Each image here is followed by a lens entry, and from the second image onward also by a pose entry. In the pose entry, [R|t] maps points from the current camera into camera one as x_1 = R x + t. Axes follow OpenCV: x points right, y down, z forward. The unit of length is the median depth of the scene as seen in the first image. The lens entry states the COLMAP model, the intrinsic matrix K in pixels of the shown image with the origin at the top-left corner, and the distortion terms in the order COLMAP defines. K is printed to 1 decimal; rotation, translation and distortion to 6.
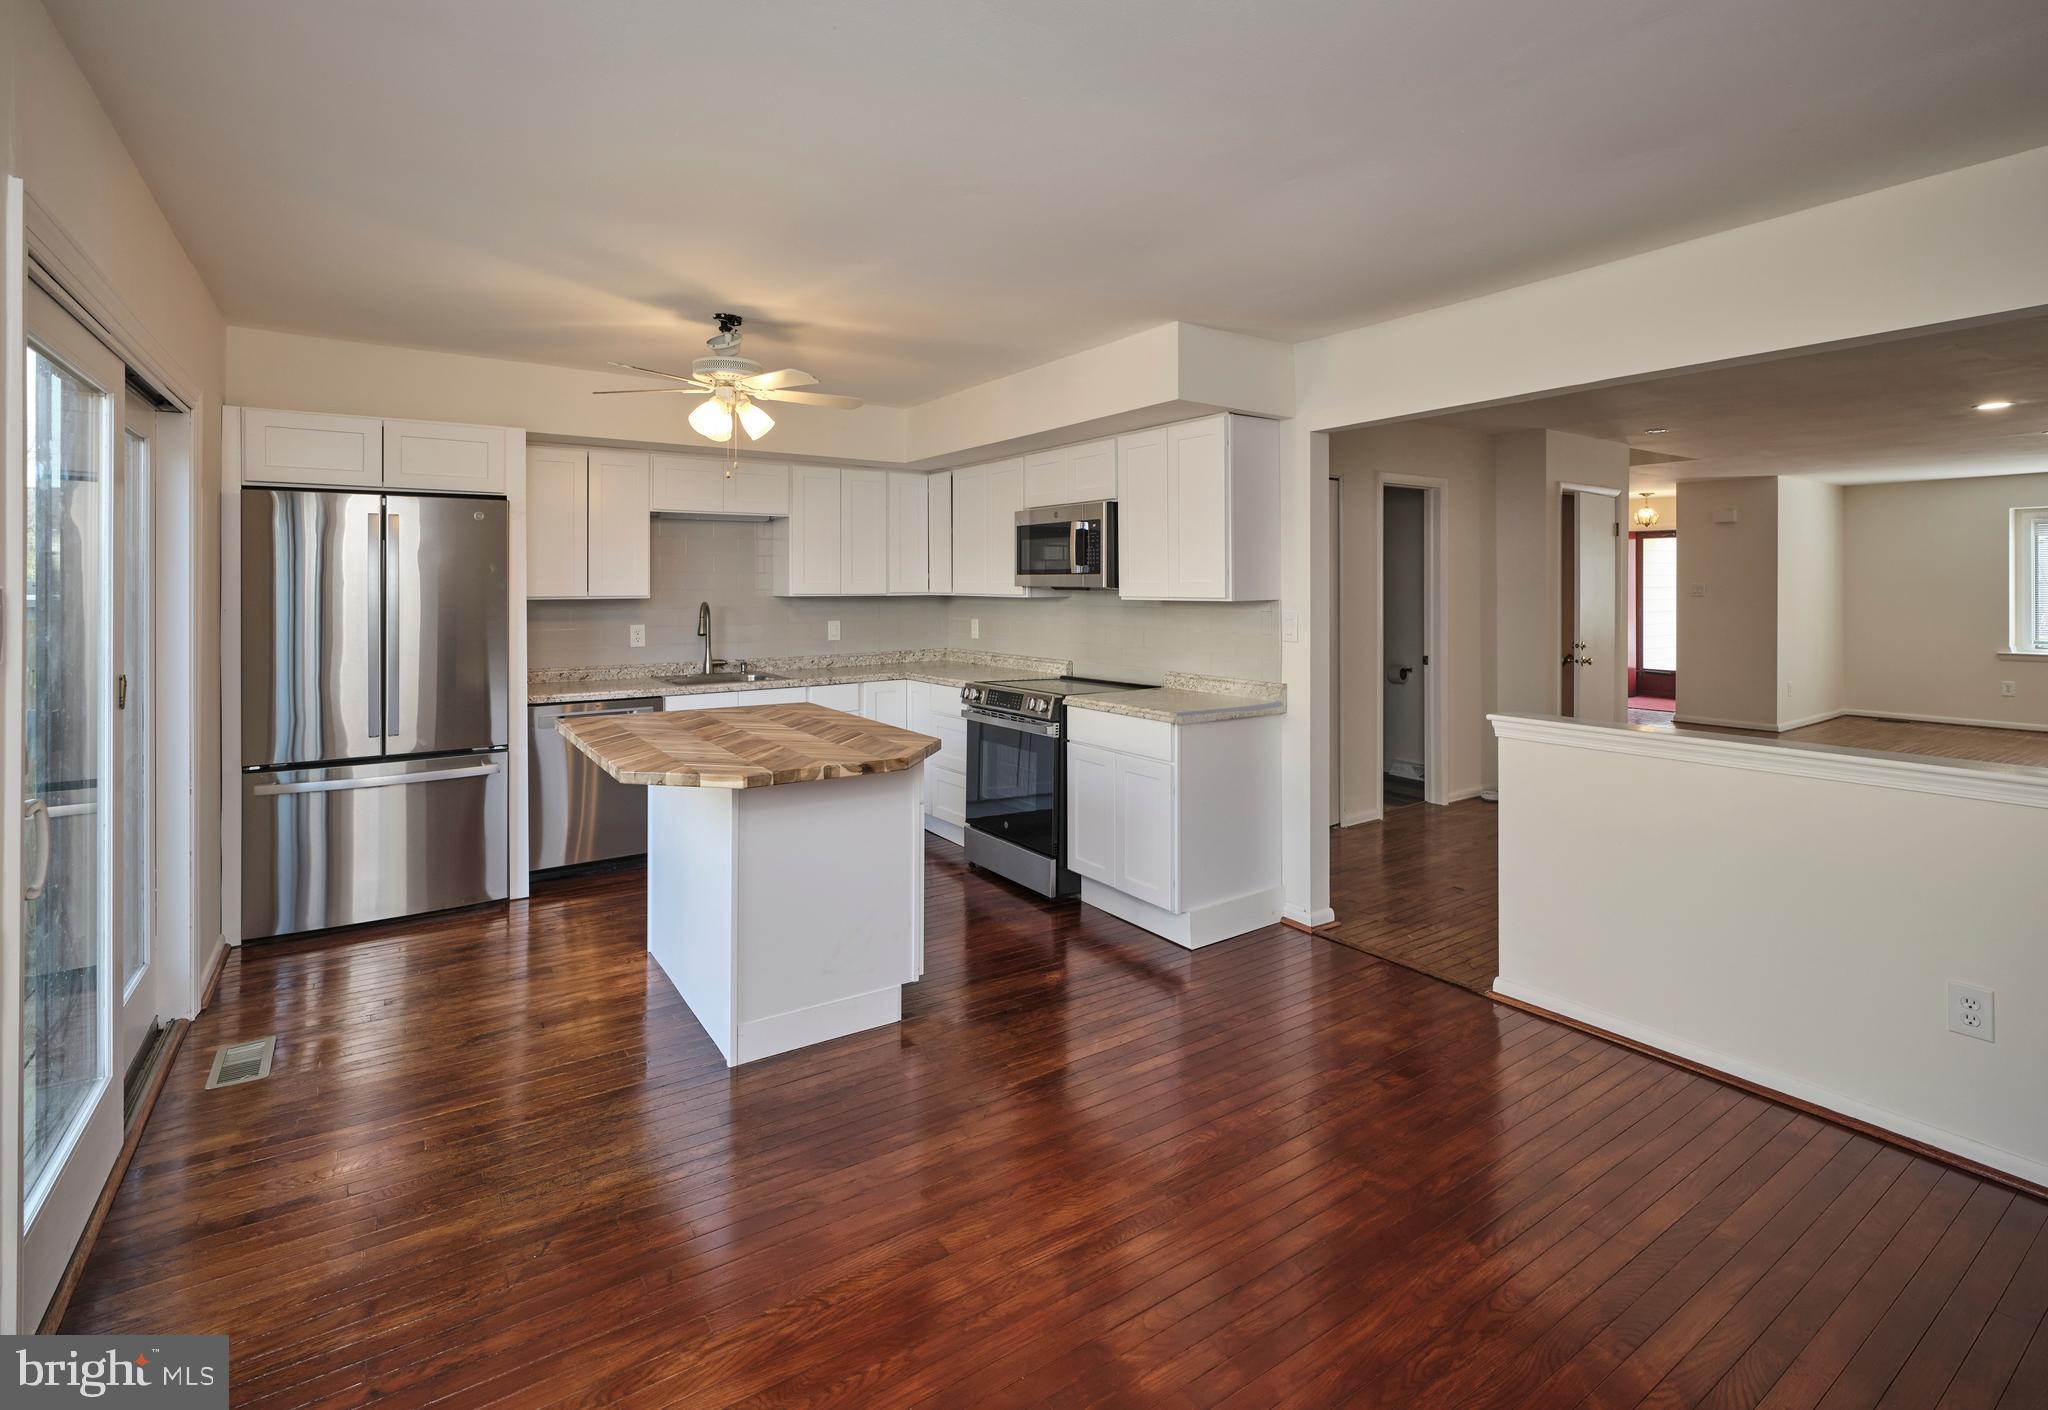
lens RADIAL K [[928.2, 0, 1001.4], [0, 928.2, 582.7], [0, 0, 1]] dist [-0.003036, 0.000911]
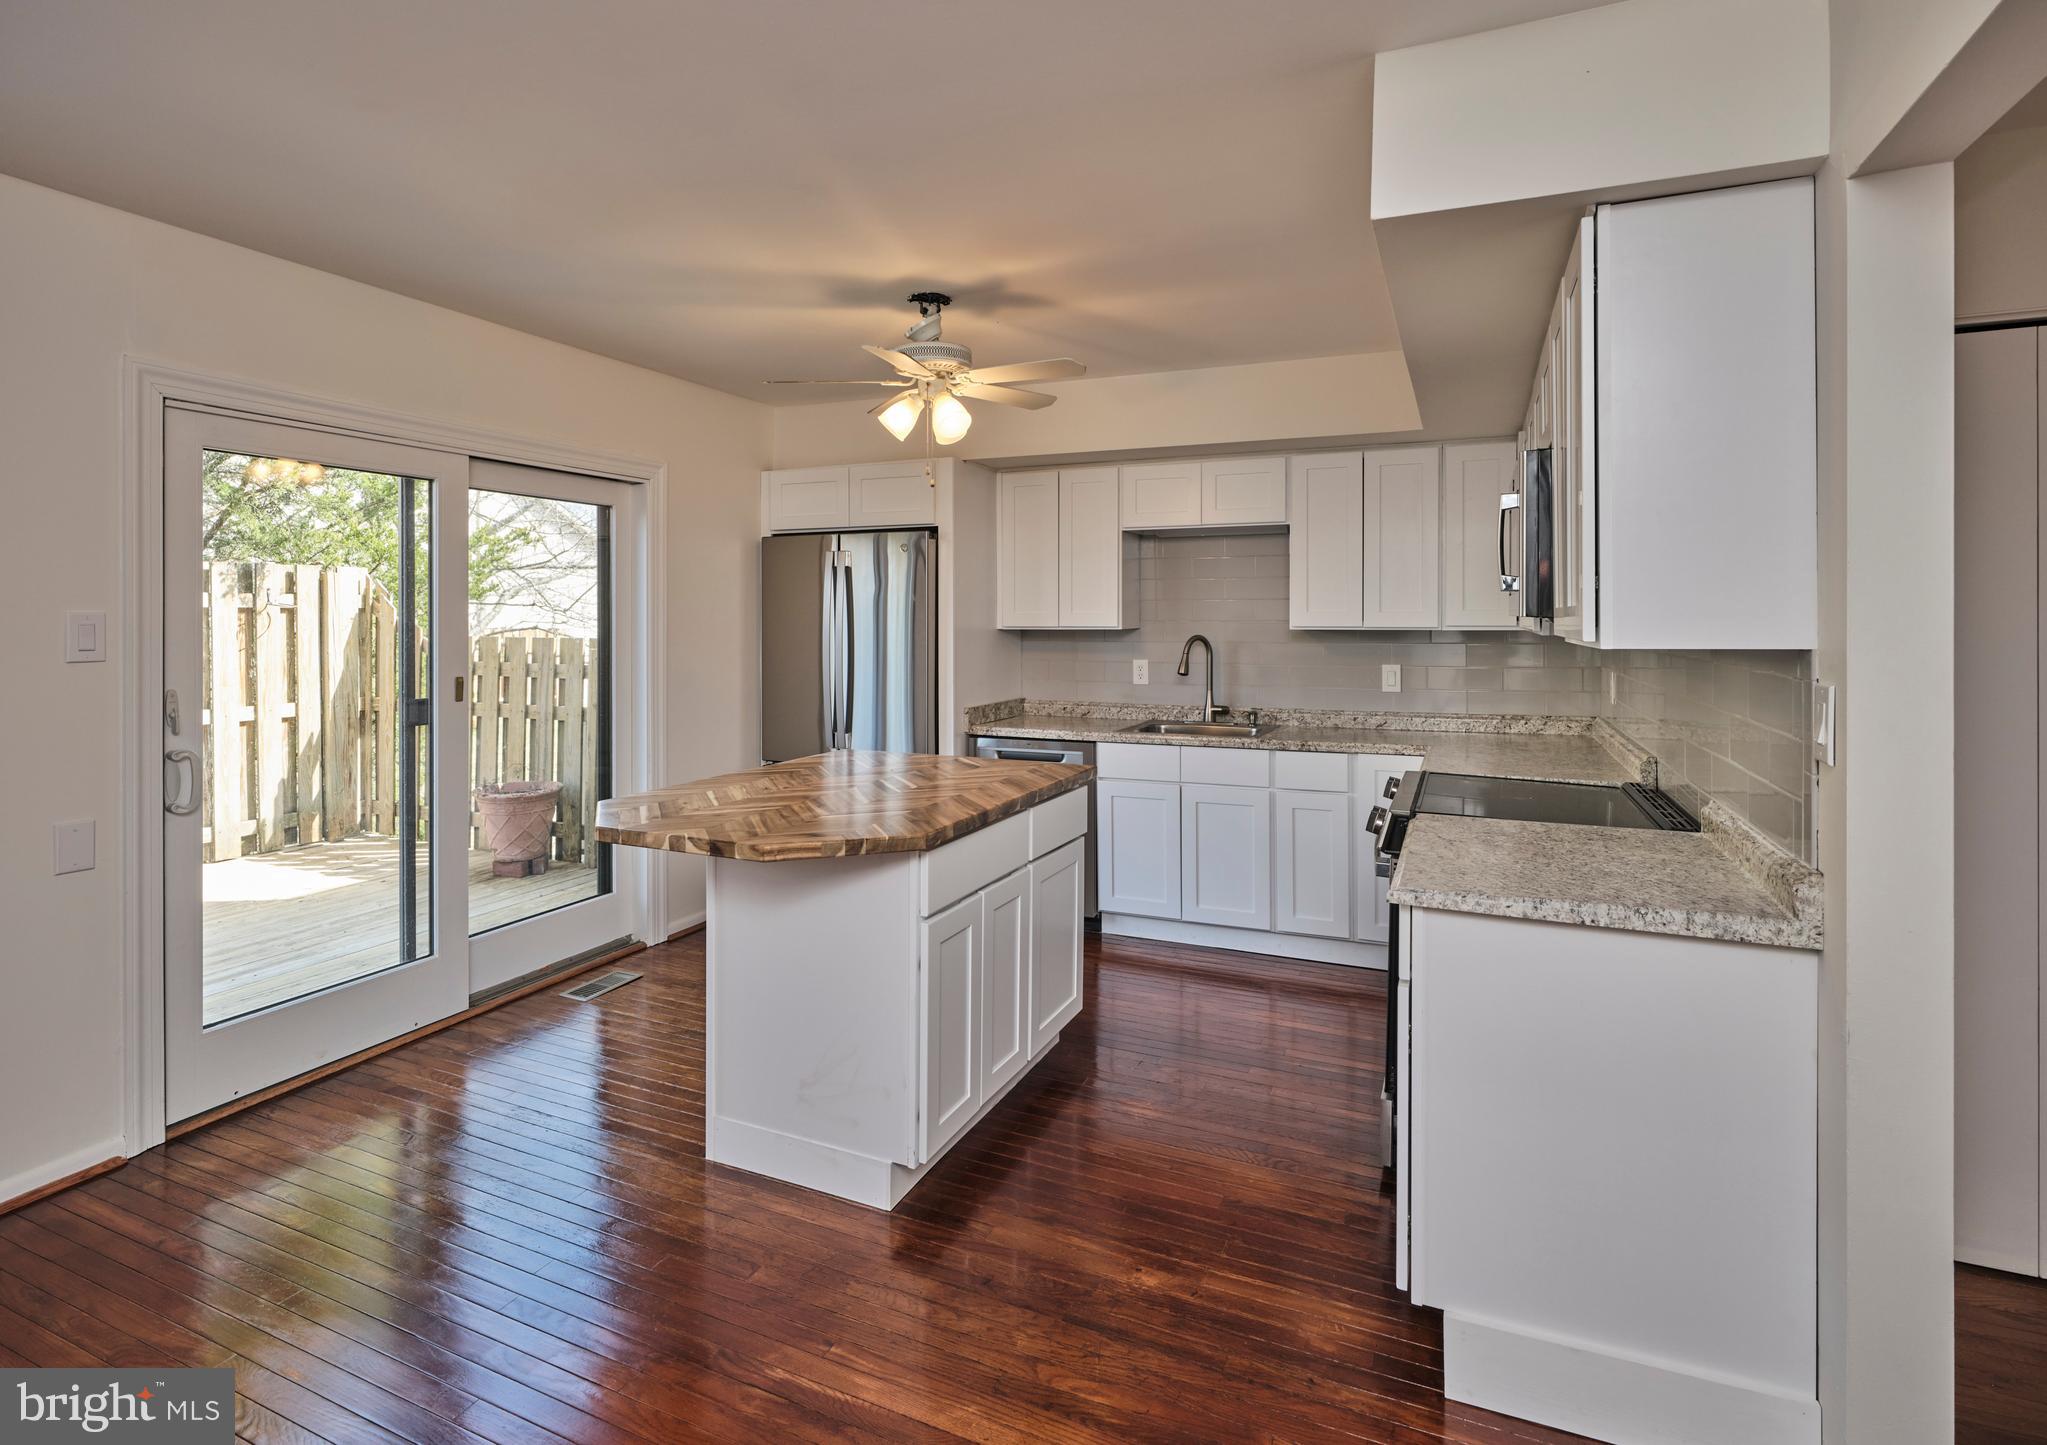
lens RADIAL K [[1004.0, 0, 1003.6], [0, 1004.0, 622.4], [0, 0, 1]] dist [-0.001825, 0.000976]
pose [[0.550614, 0.004574, -0.834747, 0.433698], [0.001841, 0.999976, 0.006693, 0.004184], [0.834758, -0.005222, 0.550593, 0.469919]]
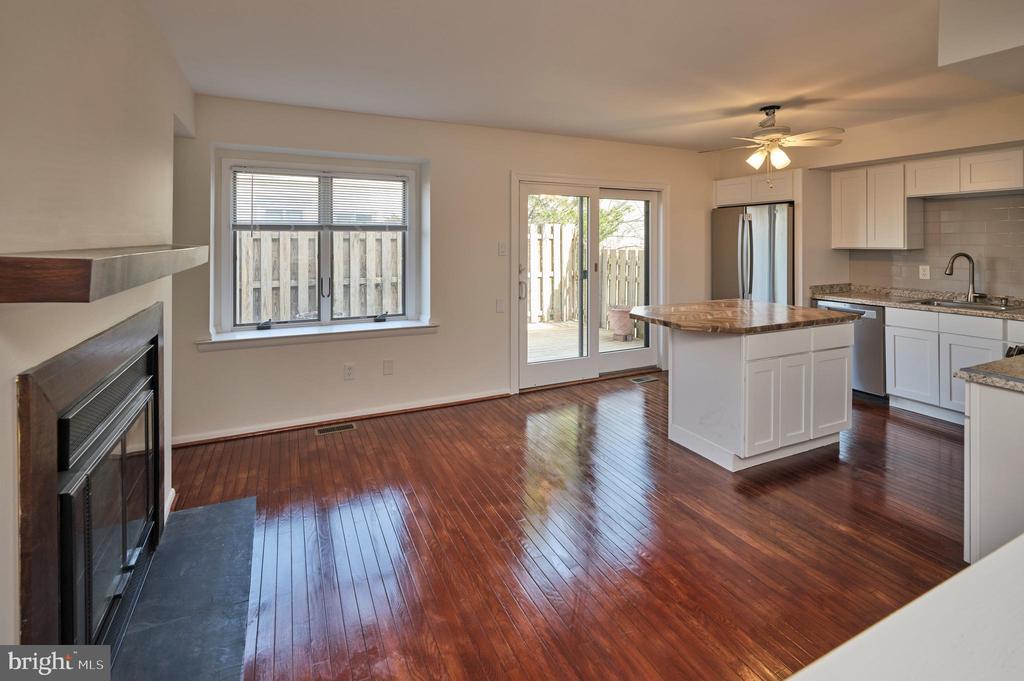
lens RADIAL K [[465.6, 0, 524.1], [0, 465.6, 241.5], [0, 0, 1]] dist [0.001376, -0.000256]
pose [[-0.100034, 0.001586, -0.994983, 0.641986], [0.003535, 0.999993, 0.001238, -0.001022], [0.994978, -0.003393, -0.100039, 0.490512]]
